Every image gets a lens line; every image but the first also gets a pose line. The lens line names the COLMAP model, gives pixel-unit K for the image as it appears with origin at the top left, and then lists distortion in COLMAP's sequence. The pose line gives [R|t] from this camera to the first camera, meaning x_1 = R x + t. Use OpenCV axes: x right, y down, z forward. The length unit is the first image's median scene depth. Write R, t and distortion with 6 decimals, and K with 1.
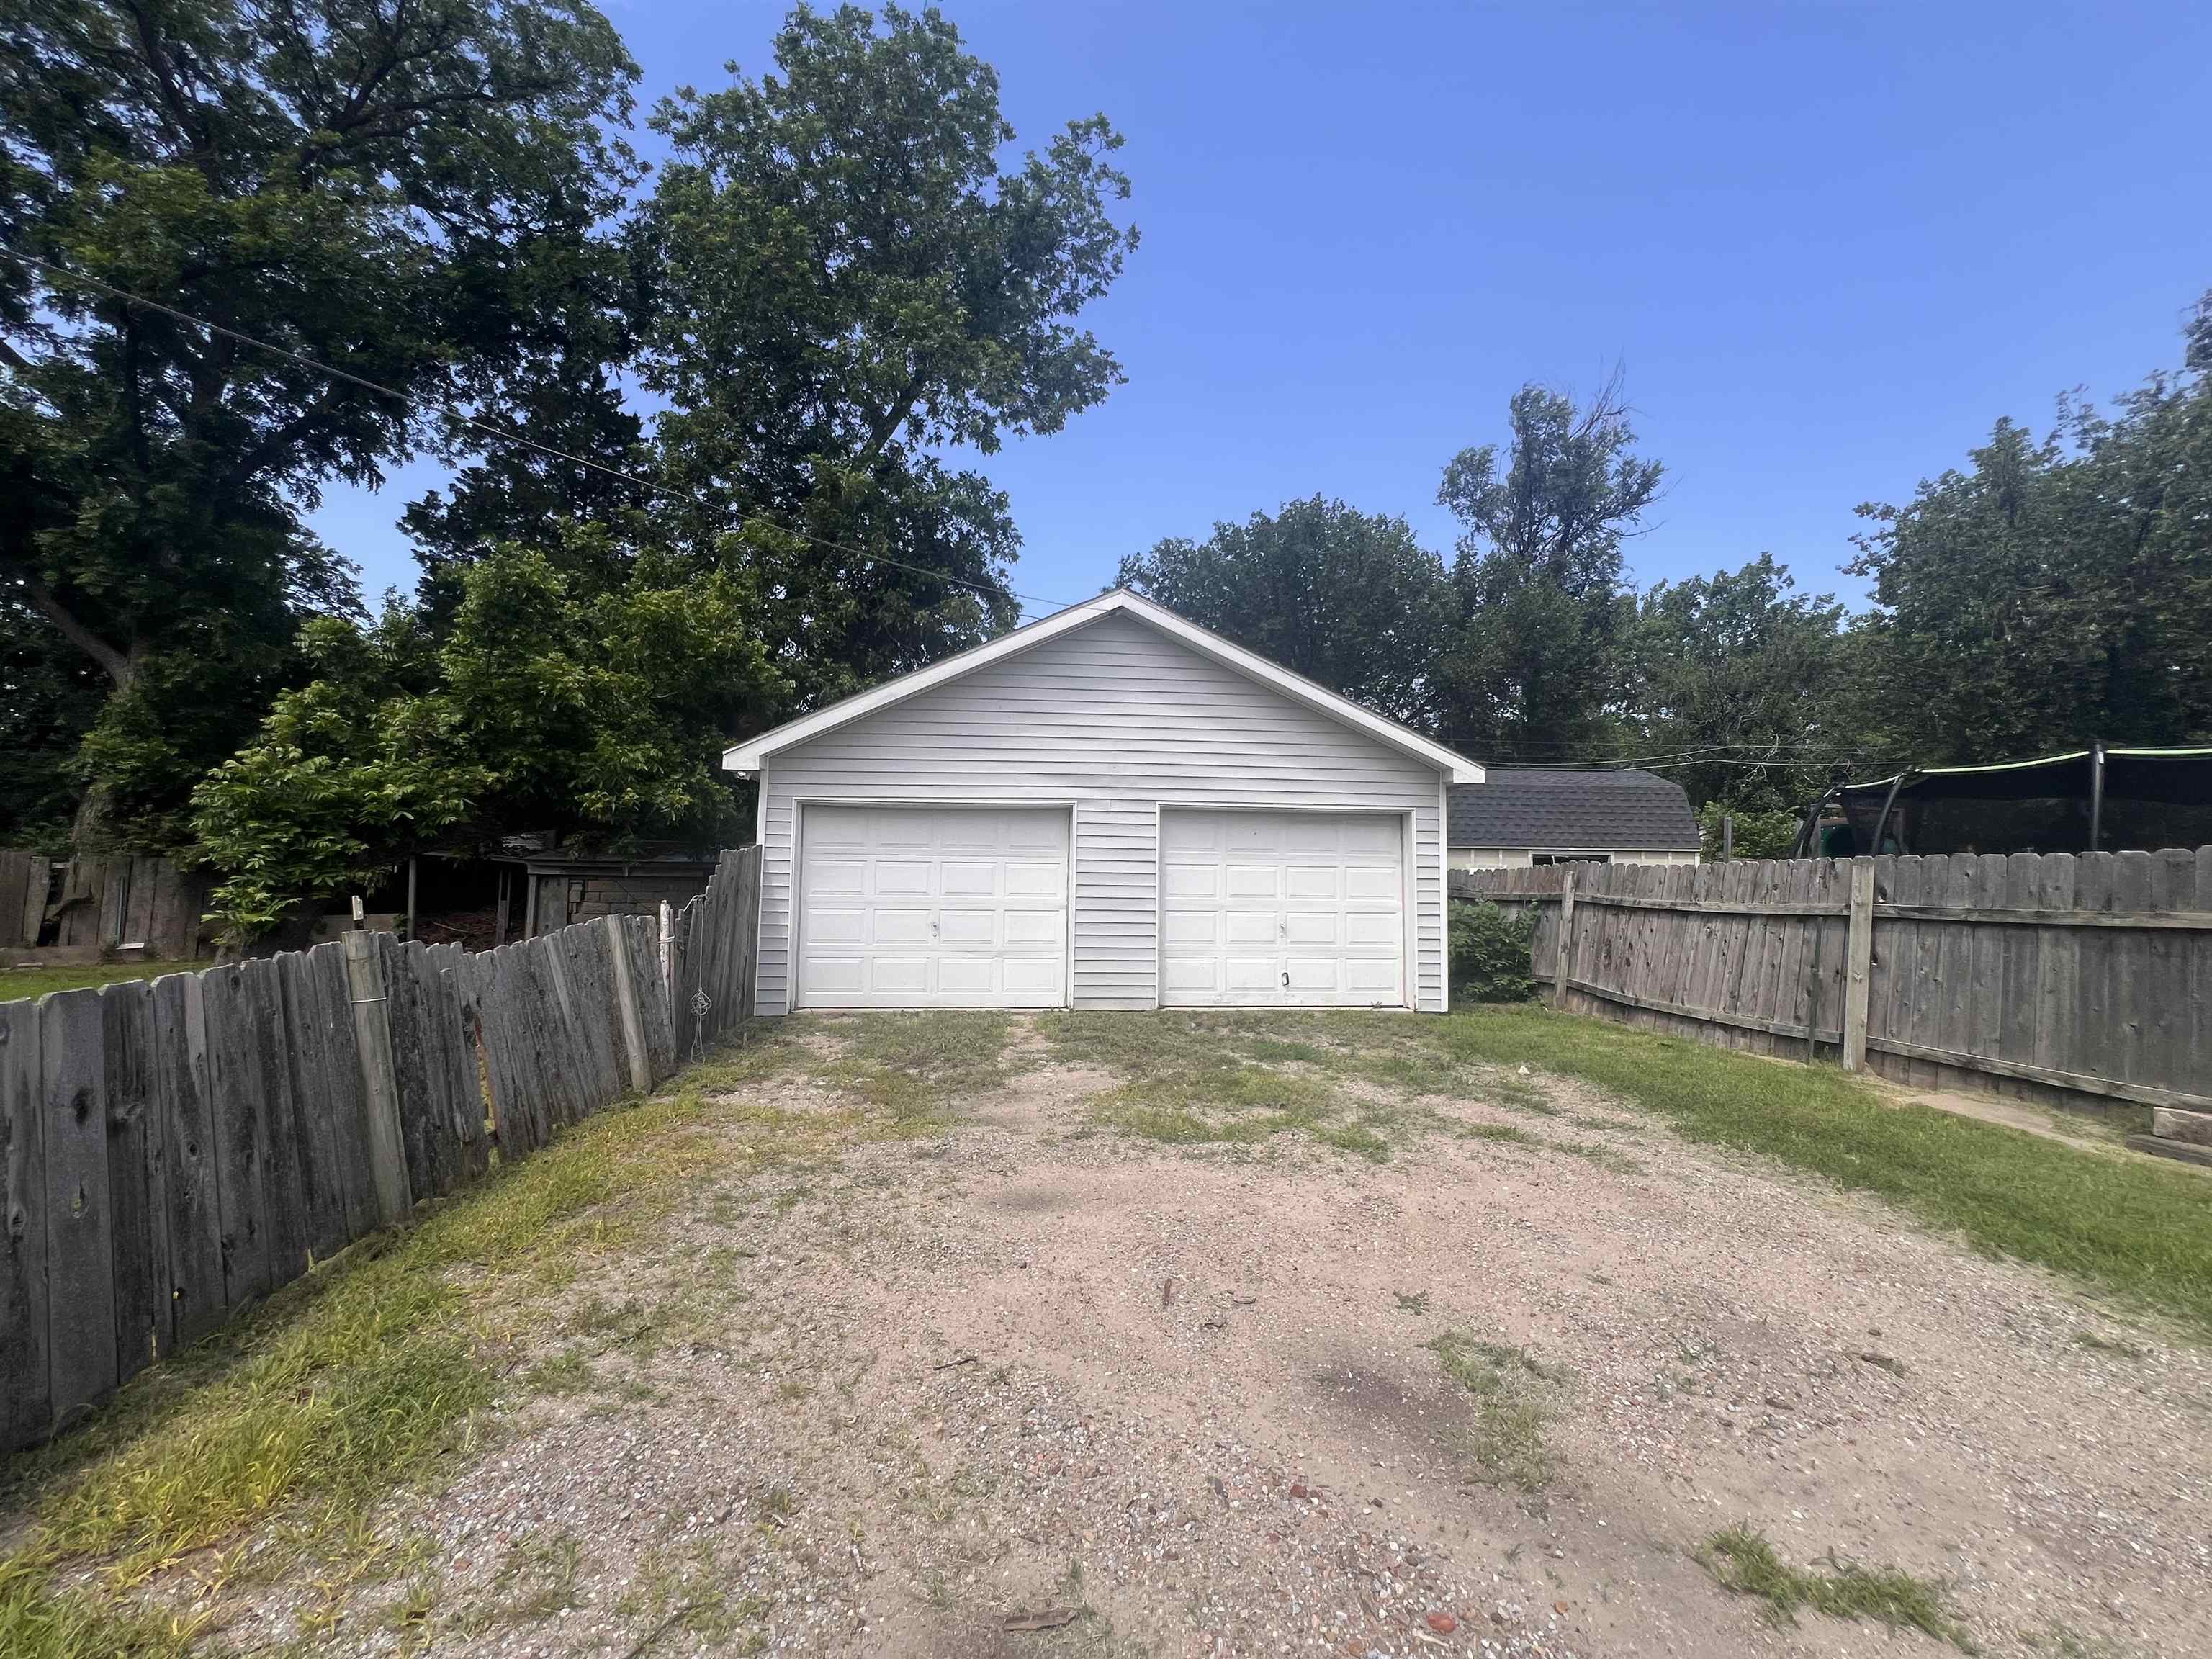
lens RADIAL K [[894.3, 0, 1093.8], [0, 894.3, 837.9], [0, 0, 1]] dist [0.005405, -0.000713]
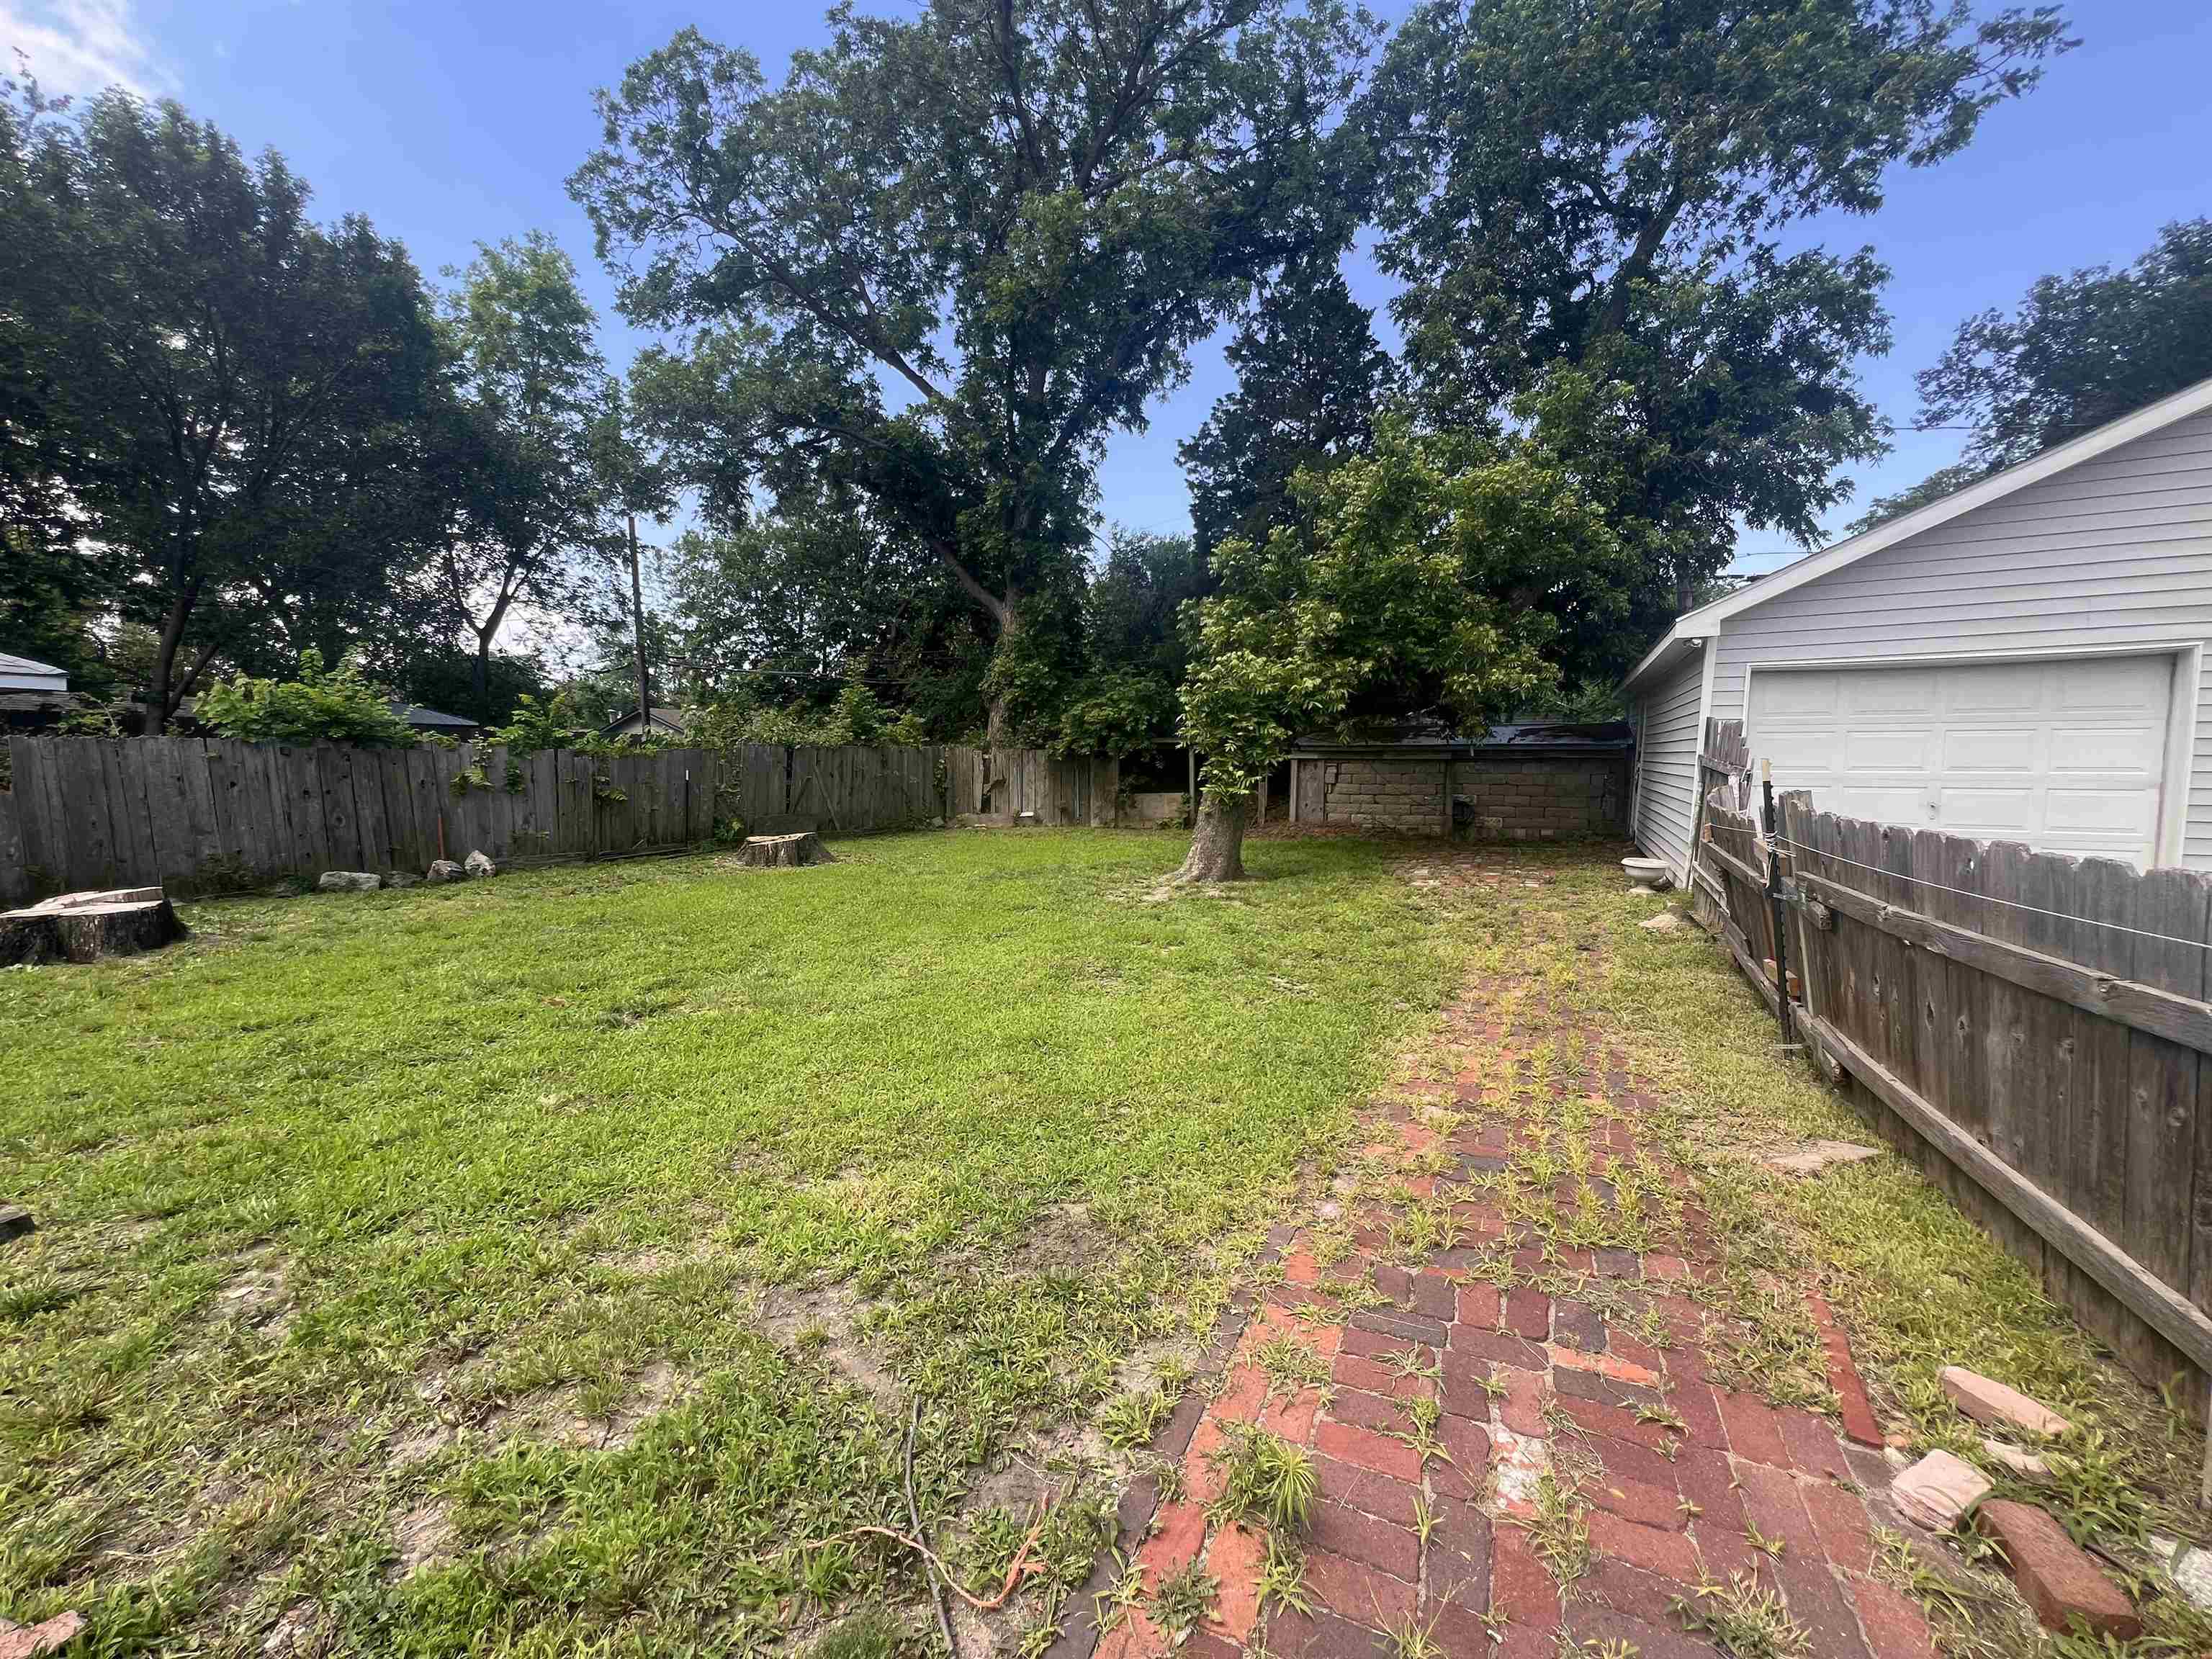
lens RADIAL K [[894.3, 0, 1094.9], [0, 894.3, 836.0], [0, 0, 1]] dist [0.005405, -0.000713]
pose [[0.839826, 0.033252, -0.541837, -0.214431], [0.033630, 0.993018, 0.113067, 0.001802], [0.541814, -0.113179, 0.832844, -0.080399]]
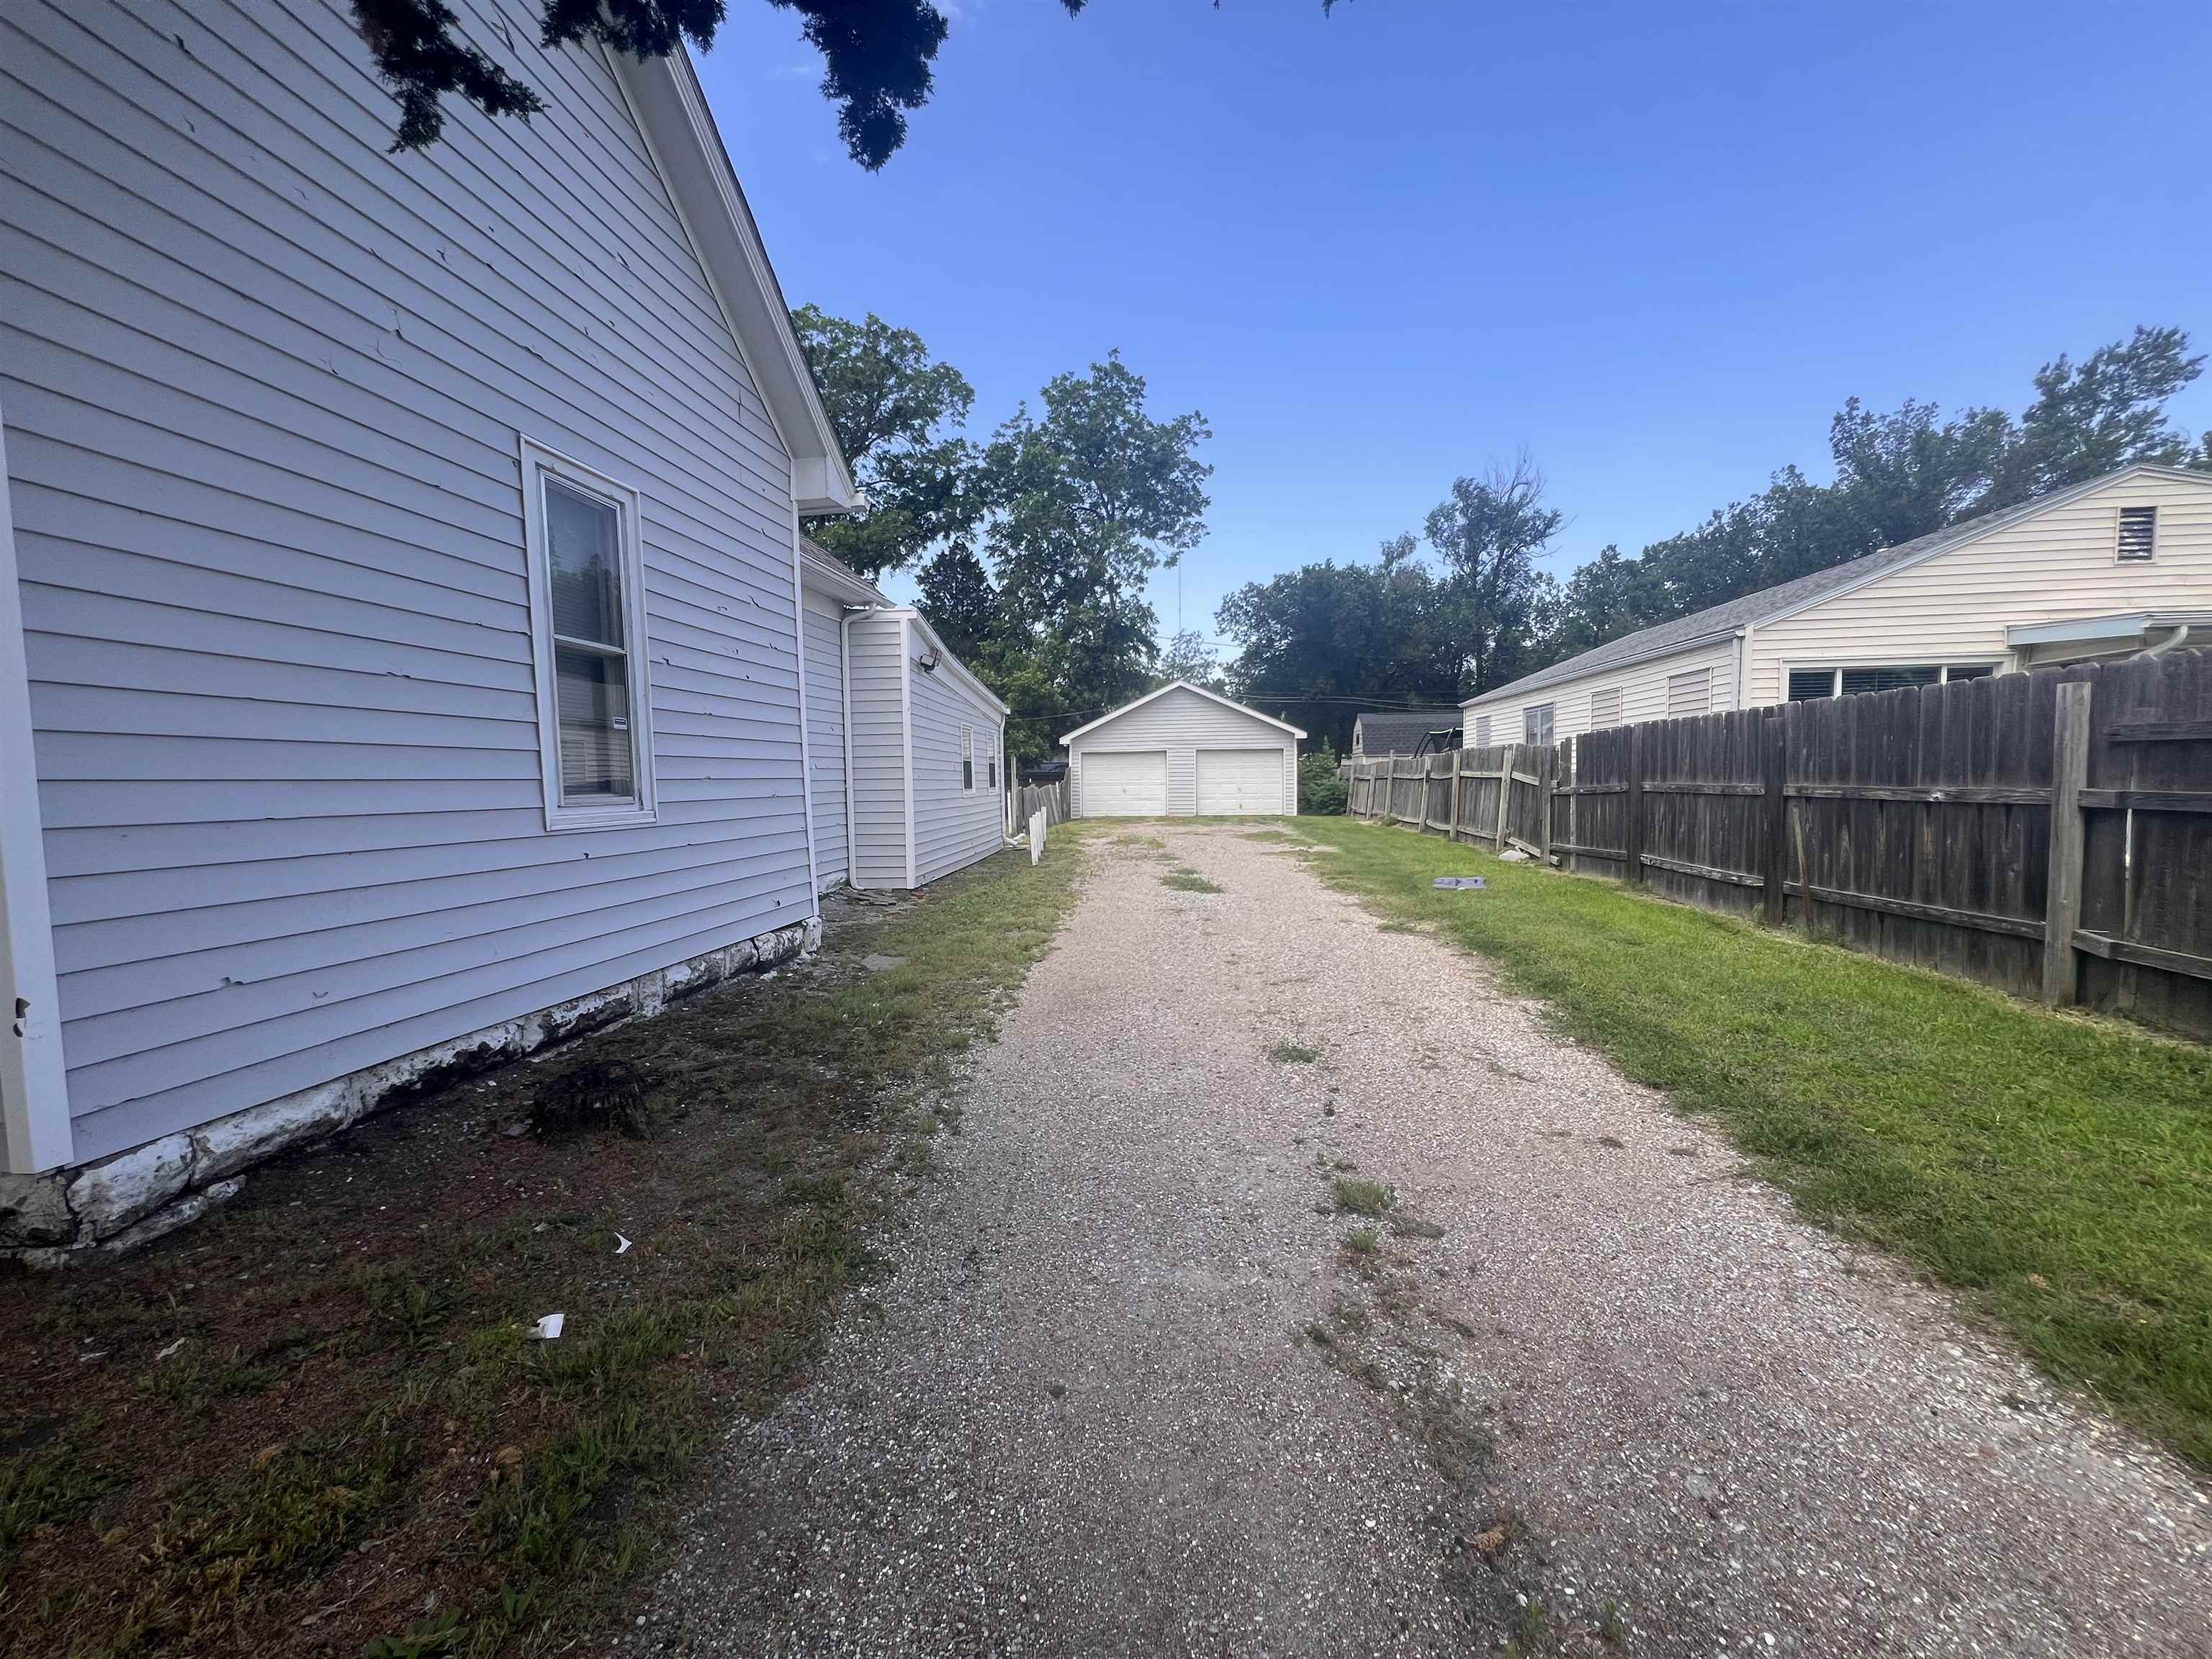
lens RADIAL K [[894.3, 0, 1103.2], [0, 894.3, 834.5], [0, 0, 1]] dist [0.005405, -0.000713]
pose [[0.977474, -0.010766, -0.210782, 0.233766], [0.033216, 0.994100, 0.103259, -0.041846], [0.208426, -0.107934, 0.972064, -1.177633]]
